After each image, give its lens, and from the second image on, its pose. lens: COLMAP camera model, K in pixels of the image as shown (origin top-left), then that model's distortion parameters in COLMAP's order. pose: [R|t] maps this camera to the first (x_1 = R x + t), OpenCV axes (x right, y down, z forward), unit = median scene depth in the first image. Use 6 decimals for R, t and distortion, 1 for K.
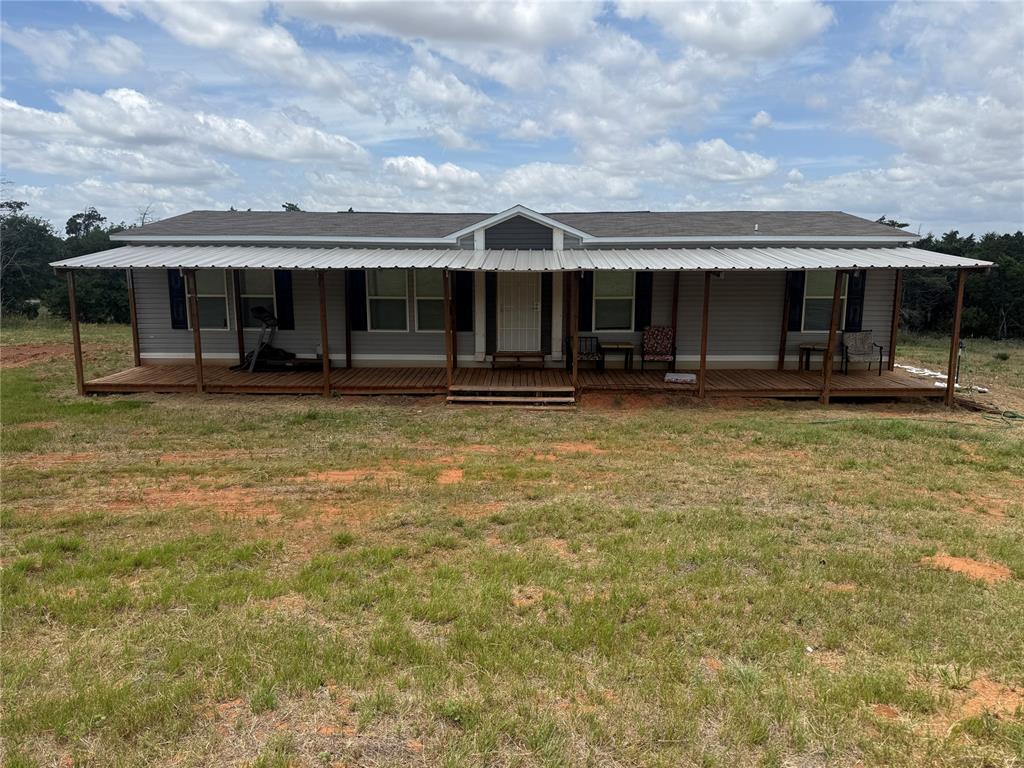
lens RADIAL K [[709.0, 0, 512.4], [0, 709.0, 398.7], [0, 0, 1]] dist [-0.005904, -0.010573]
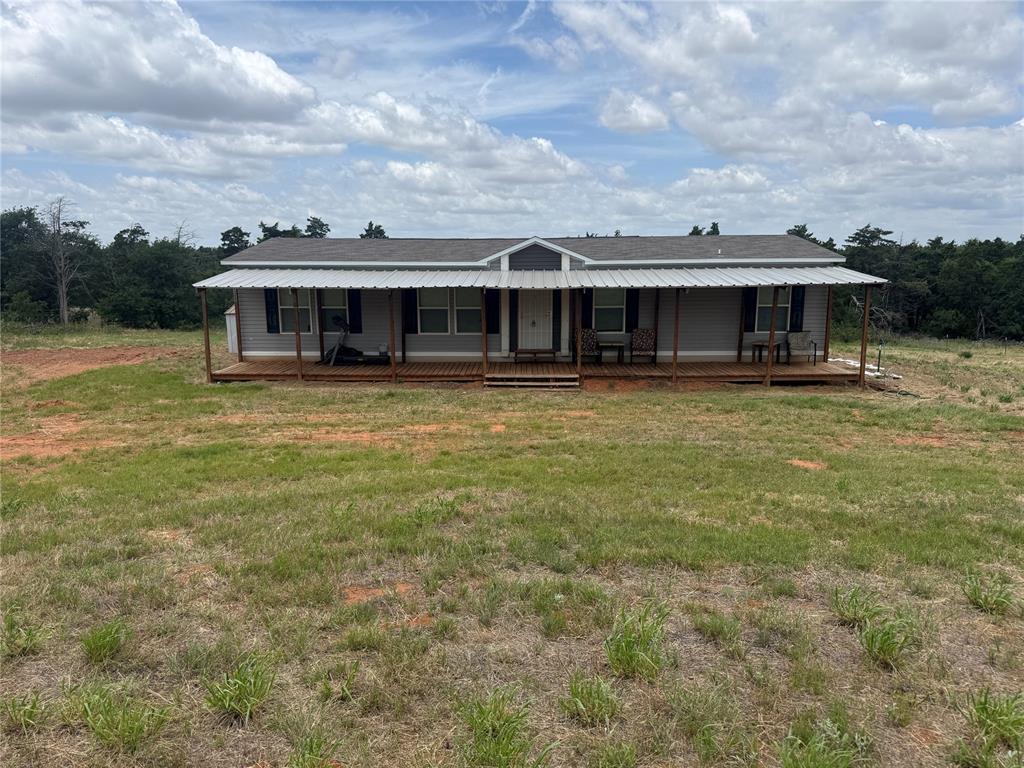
lens RADIAL K [[707.1, 0, 494.9], [0, 707.1, 409.6], [0, 0, 1]] dist [0.005409, 0.001030]
pose [[0.999587, -0.002482, -0.028617, -0.031072], [0.002769, 0.999946, 0.010005, 0.034243], [0.028591, -0.010080, 0.999540, -0.325575]]
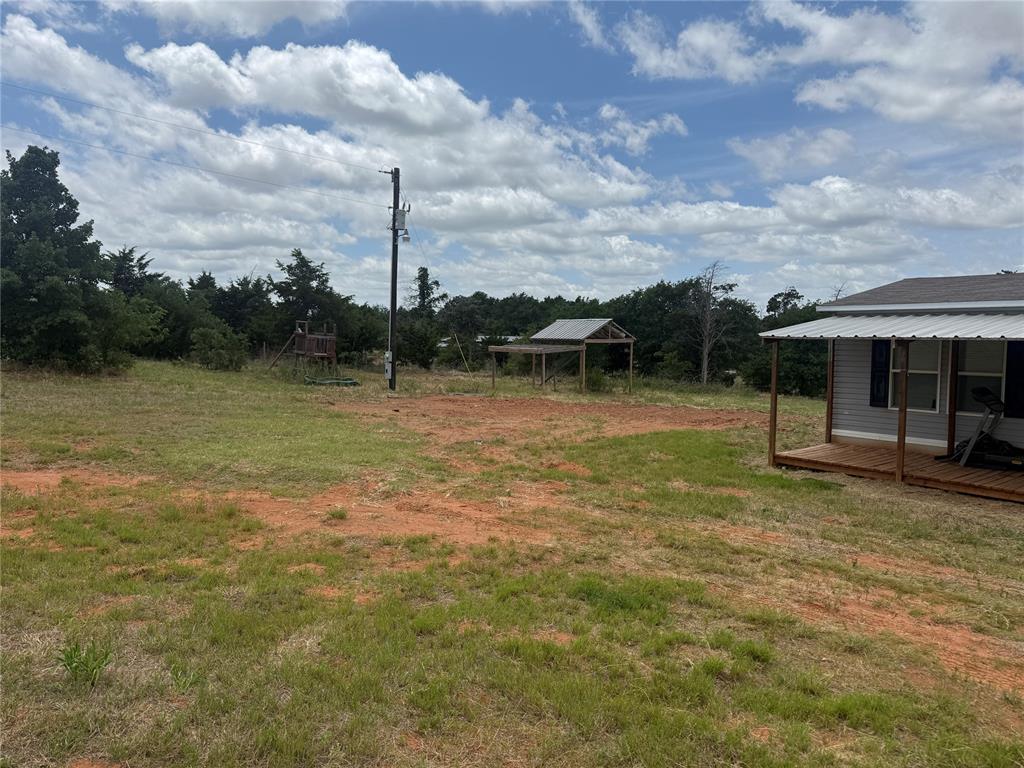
lens RADIAL K [[714.7, 0, 512.0], [0, 714.7, 384.0], [0, 0, 1]] dist [0.000208, -0.048832]
pose [[0.630946, 0.051785, -0.774097, -0.074552], [-0.150639, 0.986958, -0.056758, -0.006701], [0.761062, 0.152420, 0.630518, 0.082541]]
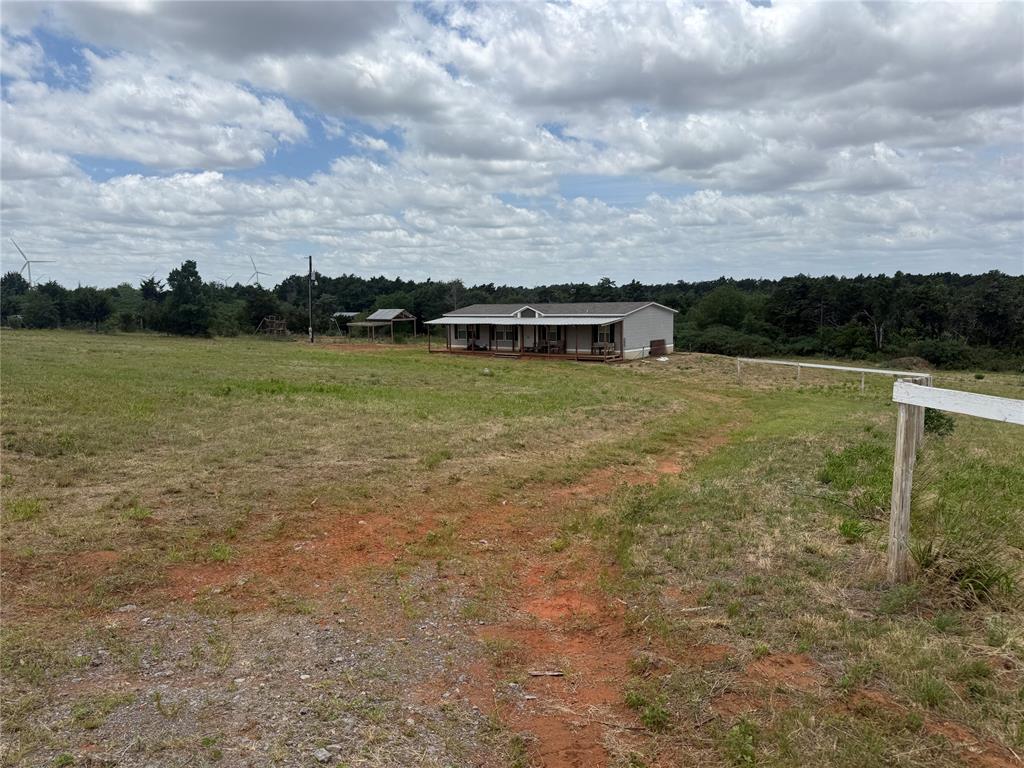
lens RADIAL K [[717.9, 0, 512.0], [0, 717.9, 384.0], [0, 0, 1]] dist [0.095167, -0.124630]
pose [[0.795300, 0.053423, -0.603857, 2.206584], [-0.096908, 0.994503, -0.039648, 0.278065], [0.598420, 0.090051, 0.796106, -1.944943]]
